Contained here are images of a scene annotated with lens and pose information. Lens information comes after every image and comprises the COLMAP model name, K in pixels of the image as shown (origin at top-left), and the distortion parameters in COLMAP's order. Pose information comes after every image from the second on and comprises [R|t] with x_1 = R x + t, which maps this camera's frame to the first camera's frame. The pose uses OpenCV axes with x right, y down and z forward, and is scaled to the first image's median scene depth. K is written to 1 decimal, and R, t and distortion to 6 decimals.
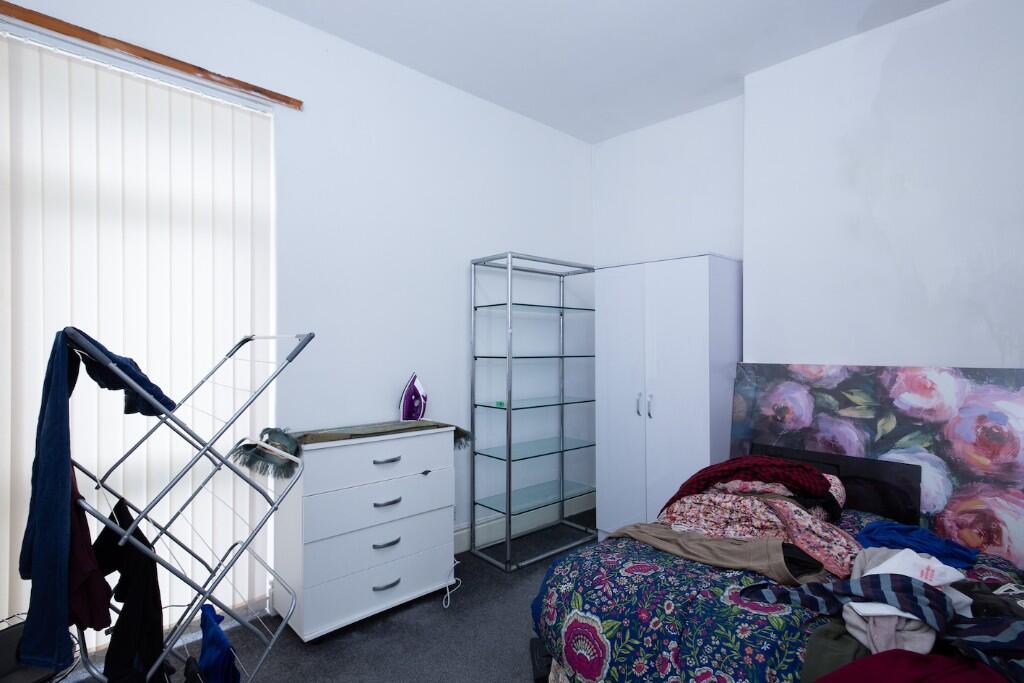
lens RADIAL K [[492.2, 0, 513.7], [0, 492.2, 349.5], [0, 0, 1]] dist [-0.000242, -0.000171]
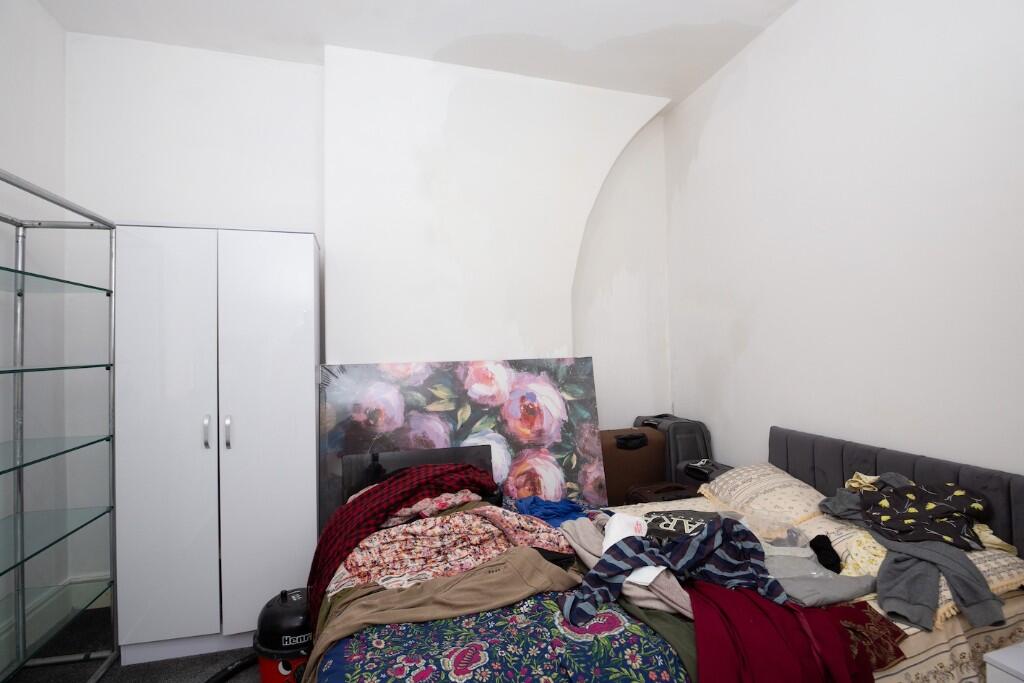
lens RADIAL K [[507.3, 0, 513.7], [0, 507.3, 326.2], [0, 0, 1]] dist [-0.027223, -0.000613]
pose [[0.461995, 0.023506, 0.886571, -0.231047], [0.023937, 0.998954, -0.038960, 0.002019], [-0.886560, 0.039221, 0.460949, 0.389963]]
